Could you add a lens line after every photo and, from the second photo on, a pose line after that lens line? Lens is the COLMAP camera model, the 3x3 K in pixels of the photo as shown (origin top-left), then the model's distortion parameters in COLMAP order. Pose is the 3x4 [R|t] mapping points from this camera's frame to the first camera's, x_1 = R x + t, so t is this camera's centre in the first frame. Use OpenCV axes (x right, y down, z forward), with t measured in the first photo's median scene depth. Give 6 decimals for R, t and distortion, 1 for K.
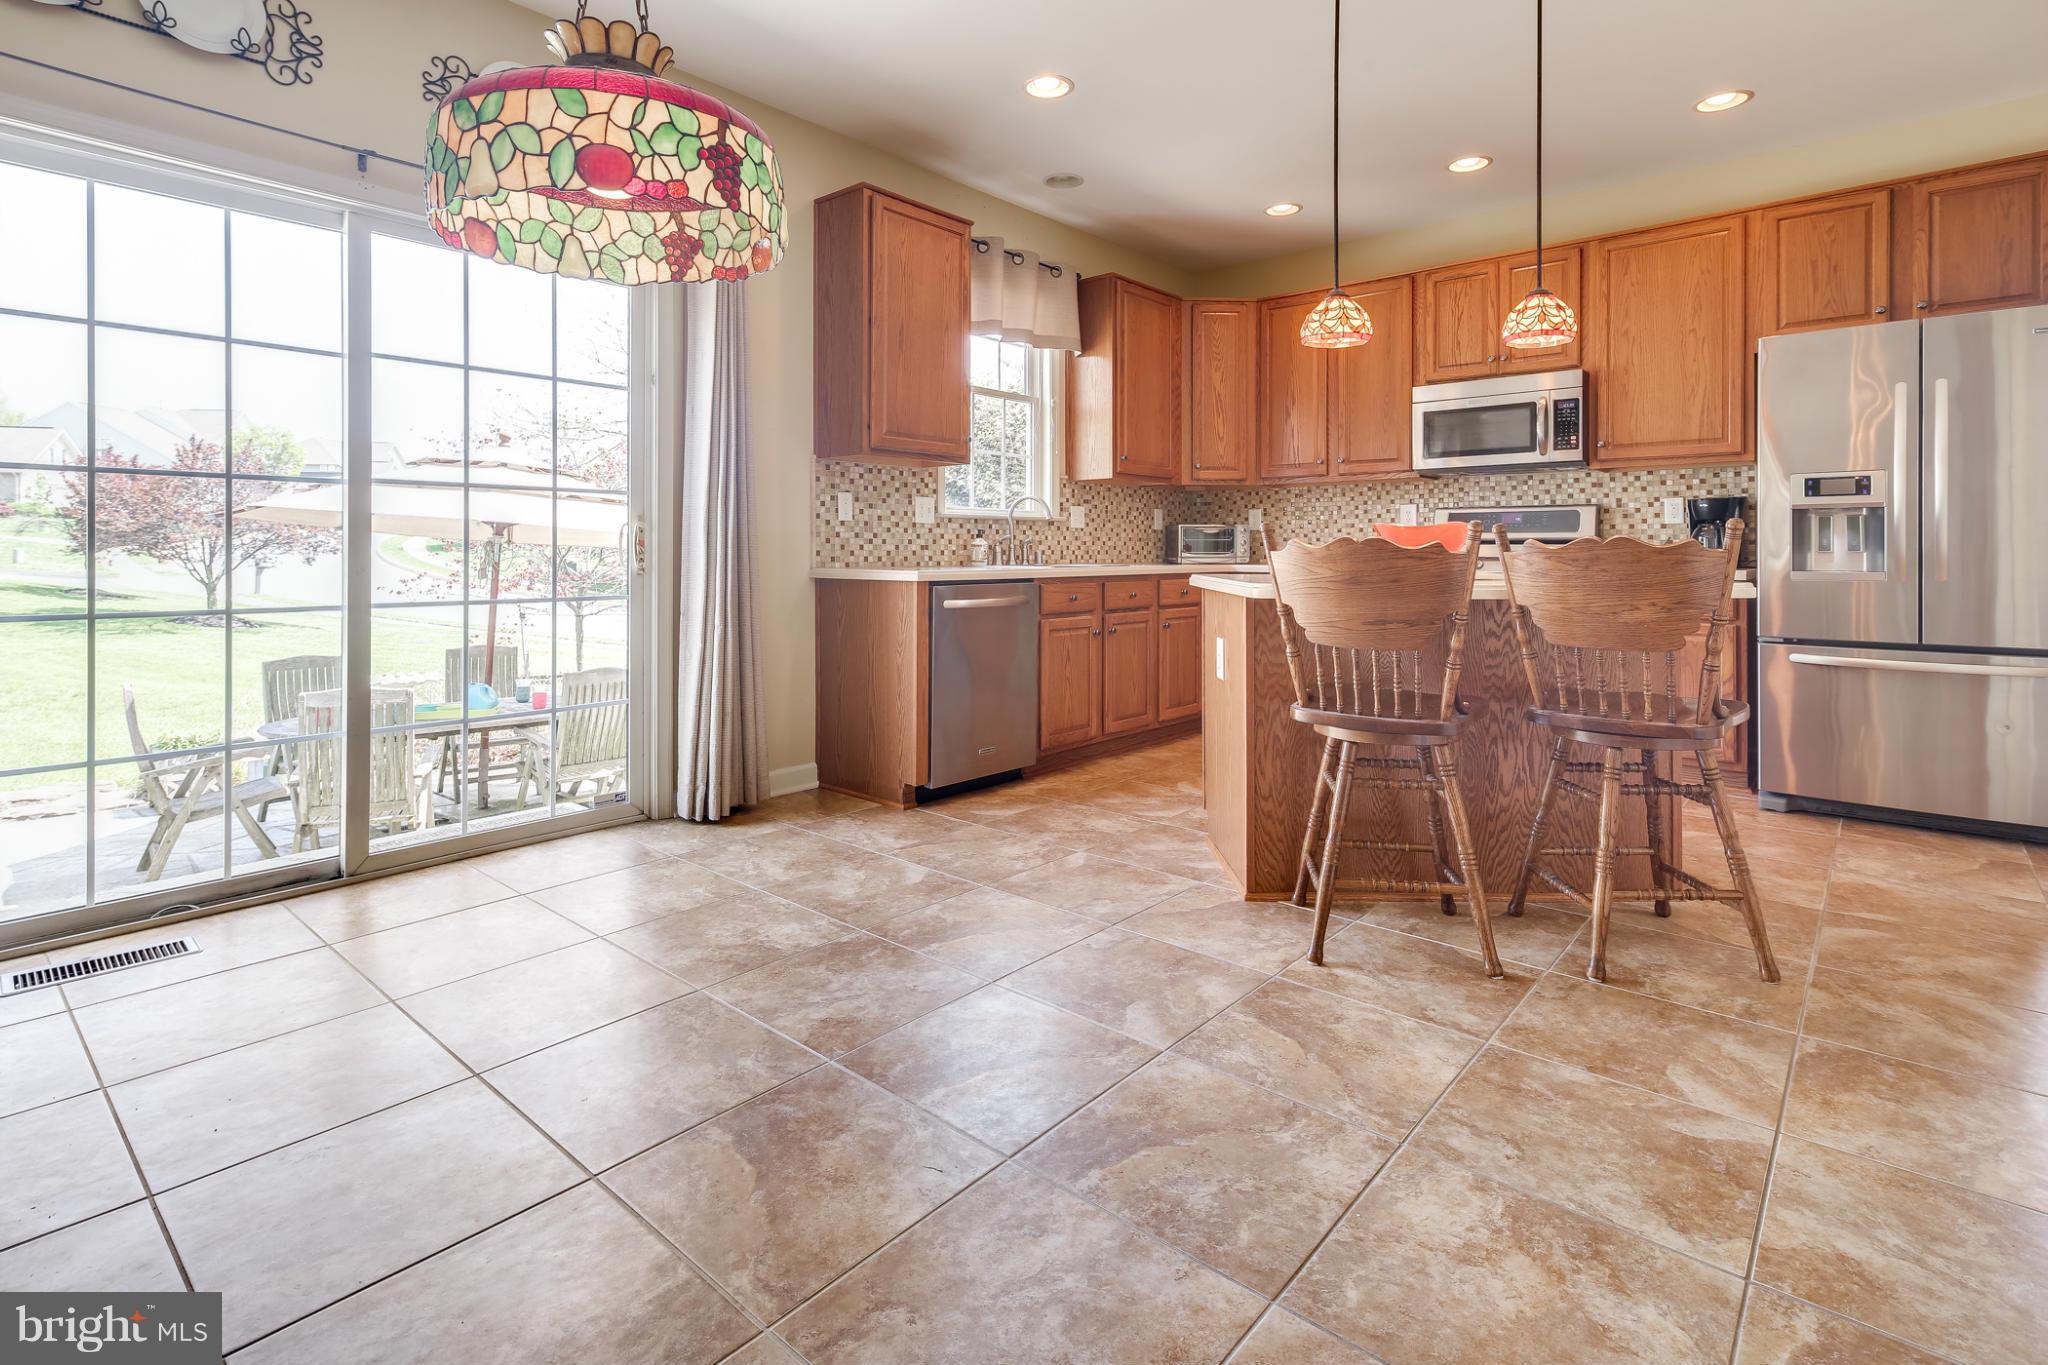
lens RADIAL K [[987.5, 0, 1027.3], [0, 987.5, 554.0], [0, 0, 1]] dist [0.016651, -0.004432]
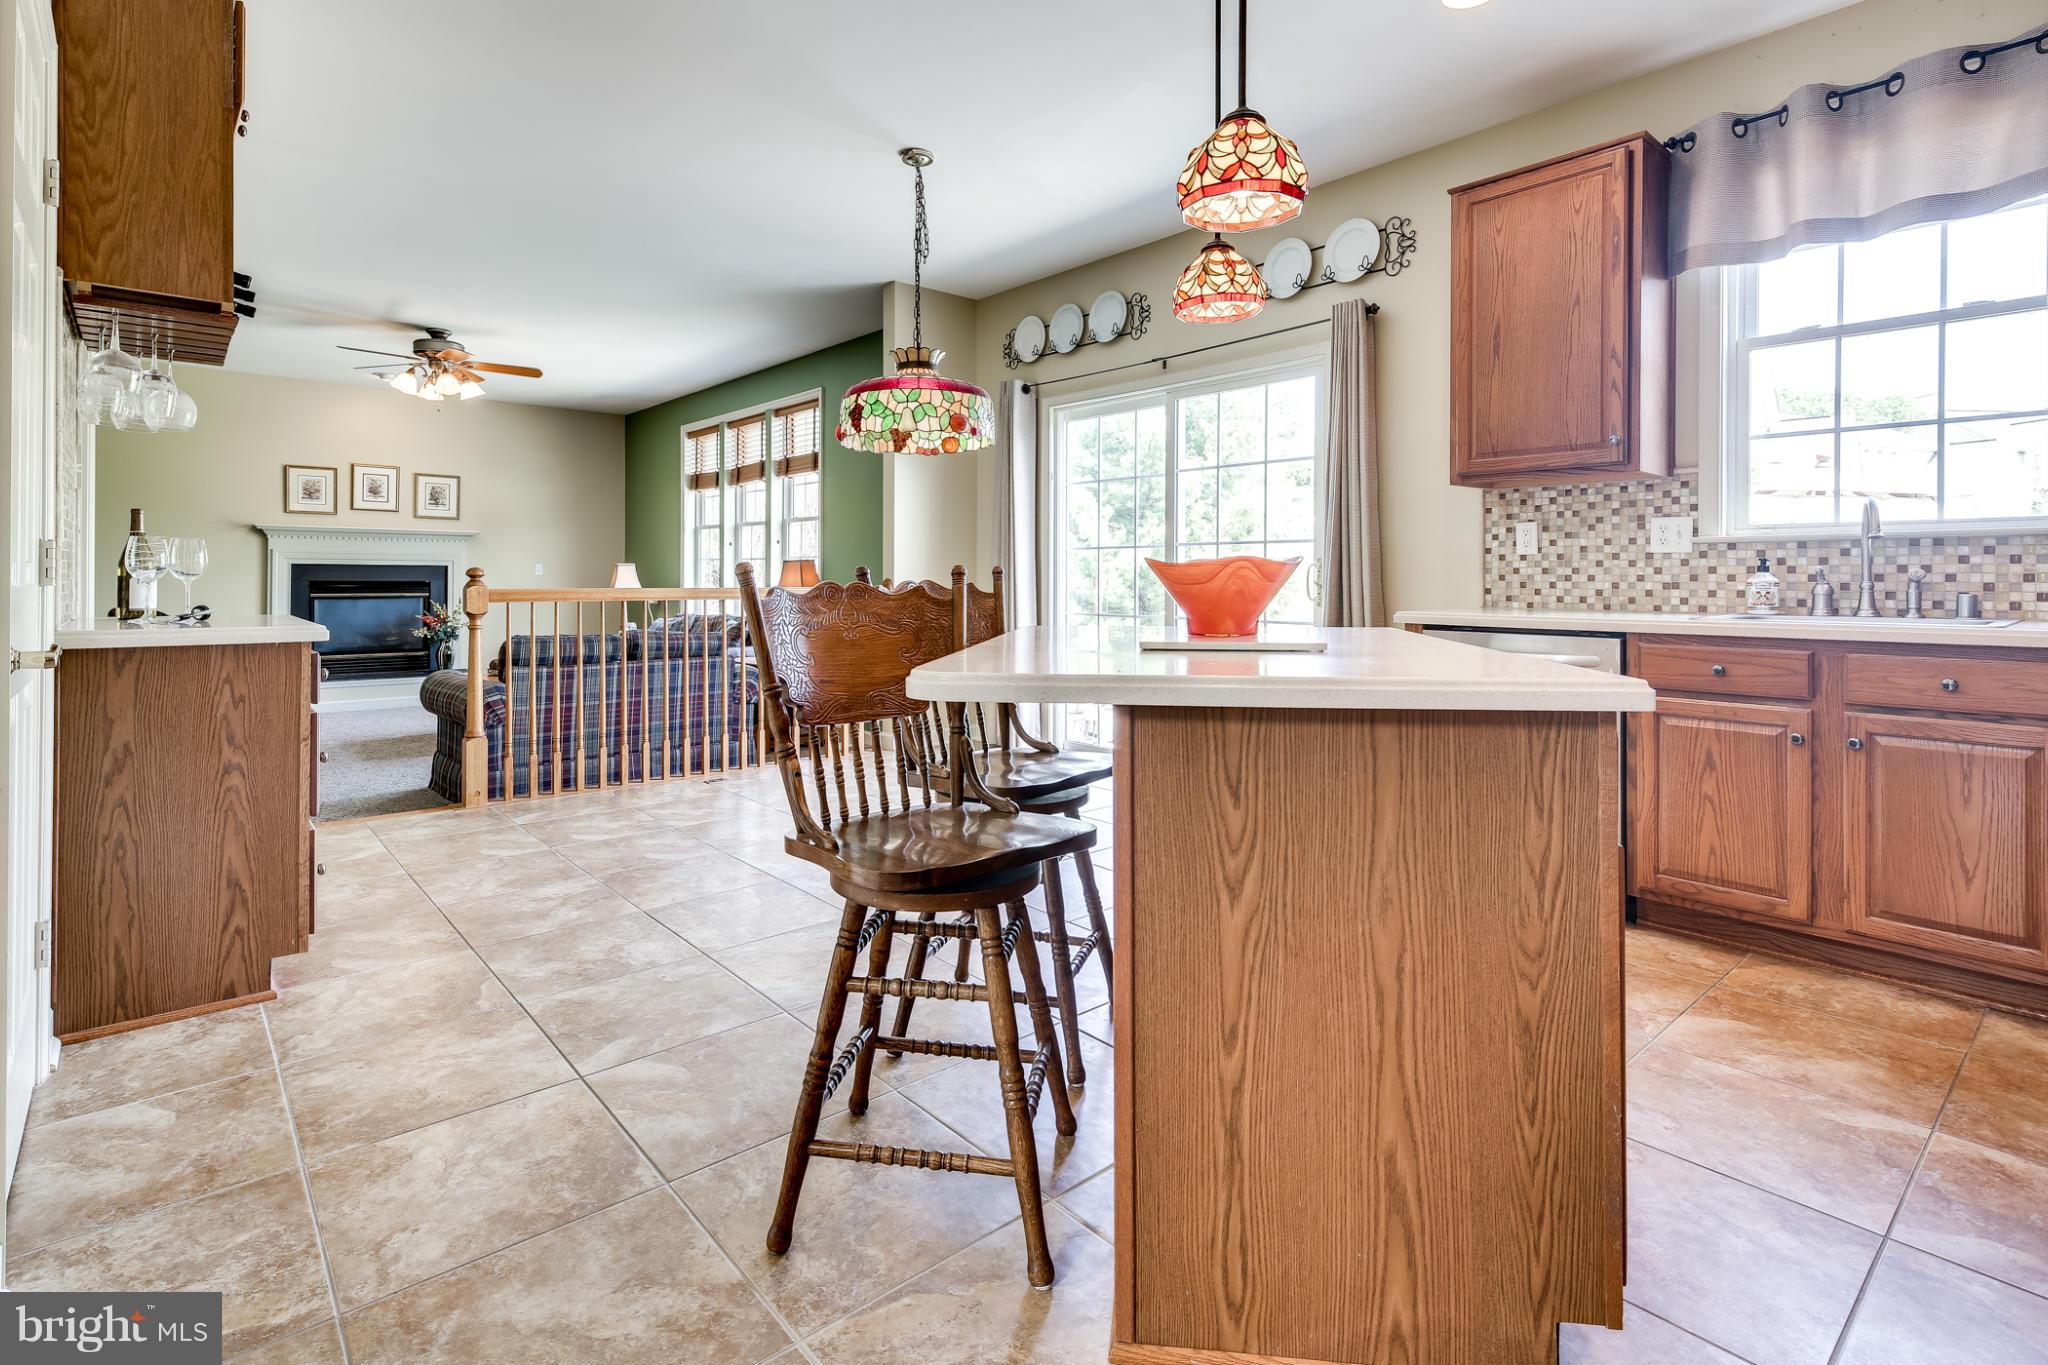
lens RADIAL K [[987.5, 0, 1011.7], [0, 987.5, 581.4], [0, 0, 1]] dist [0.016651, -0.004432]
pose [[-0.142377, 0.002888, -0.989808, 0.731299], [-0.005615, 0.999977, 0.003725, -0.010521], [0.989797, 0.006088, -0.142358, 0.660153]]
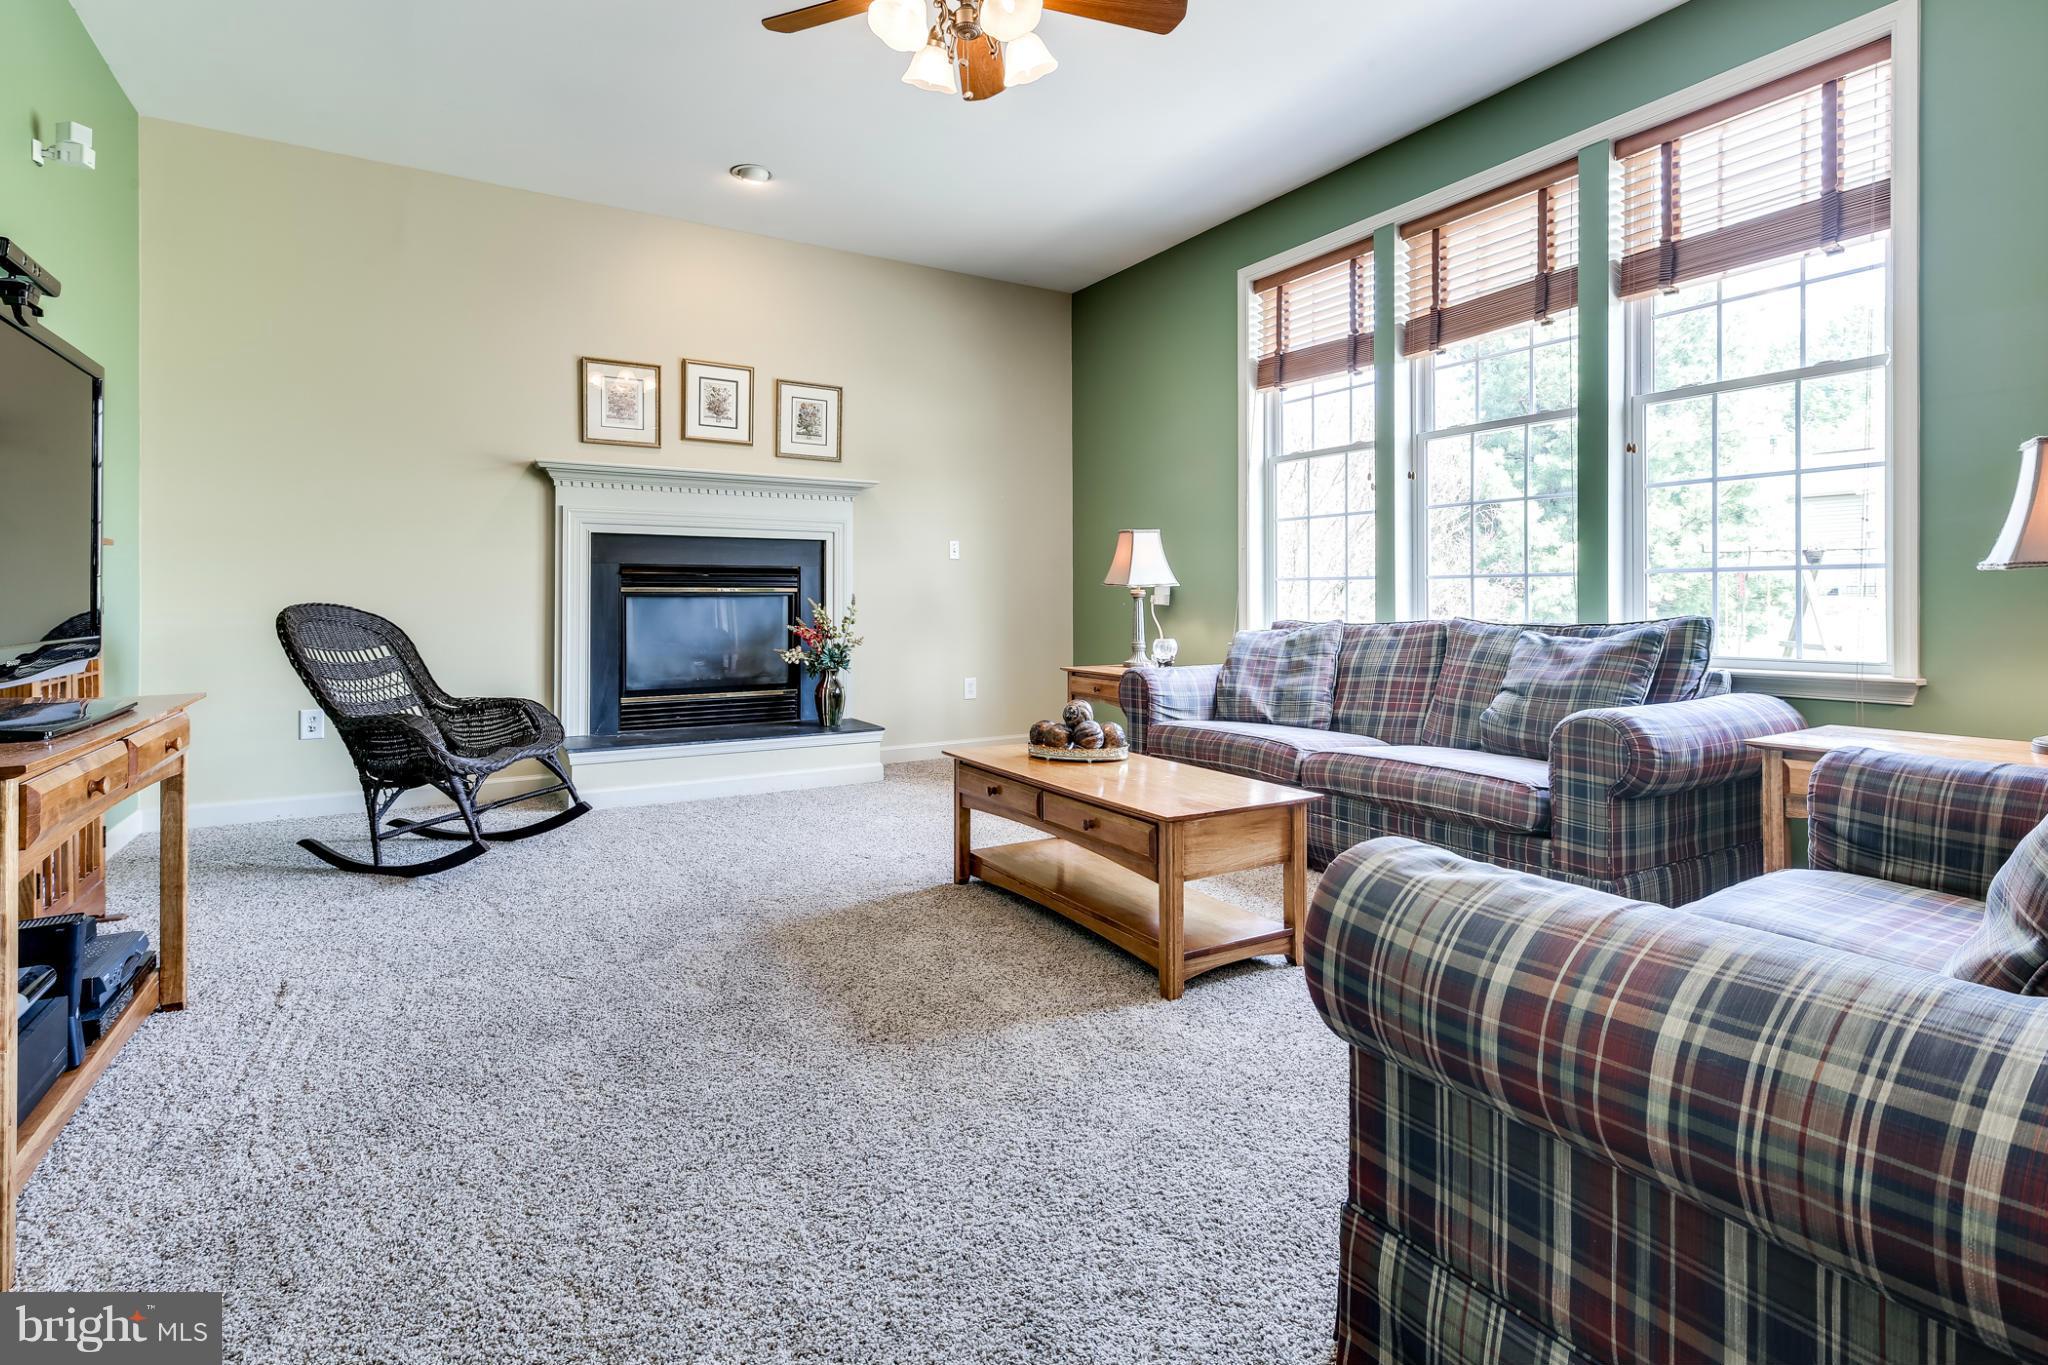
lens RADIAL K [[987.5, 0, 1002.0], [0, 987.5, 600.2], [0, 0, 1]] dist [0.016651, -0.004432]
pose [[-0.328062, 0.003418, -0.944650, -0.129260], [-0.000581, 0.999993, 0.003820, 0.041024], [0.944656, 0.001803, -0.328058, -0.244828]]
